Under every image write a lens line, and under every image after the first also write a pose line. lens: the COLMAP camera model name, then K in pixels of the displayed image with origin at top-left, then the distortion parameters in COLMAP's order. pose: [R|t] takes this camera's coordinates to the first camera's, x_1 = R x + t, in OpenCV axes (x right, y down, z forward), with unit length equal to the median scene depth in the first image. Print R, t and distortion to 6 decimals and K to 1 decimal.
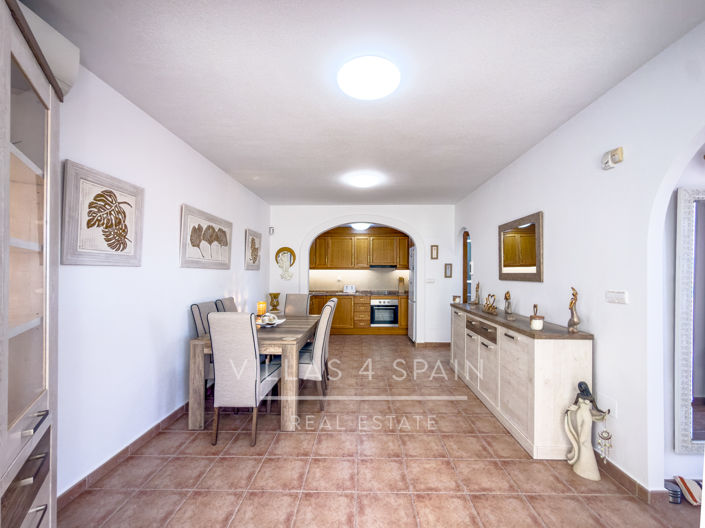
lens RADIAL K [[284.3, 0, 352.5], [0, 284.3, 264.0], [0, 0, 1]] dist [-0.000659, -0.000040]
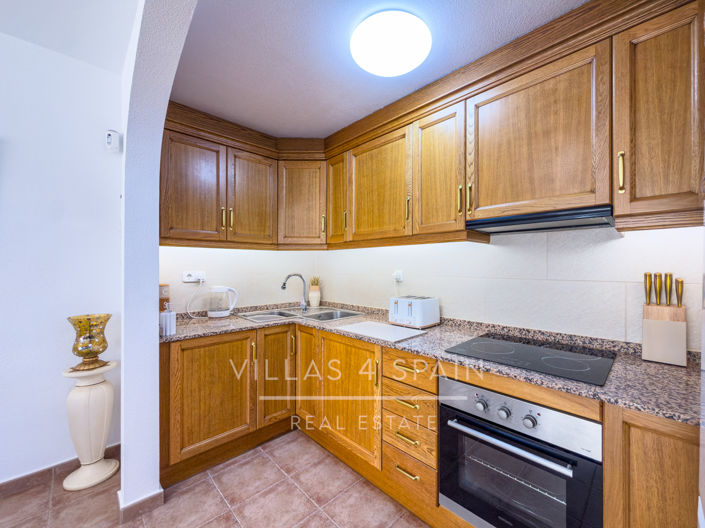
lens RADIAL K [[284.3, 0, 352.5], [0, 284.3, 264.0], [0, 0, 1]] dist [-0.000659, -0.000040]
pose [[0.725119, -0.009385, -0.688560, 0.166536], [0.028678, 0.999451, 0.016578, 0.035151], [0.688027, -0.031767, 0.724990, 0.804389]]
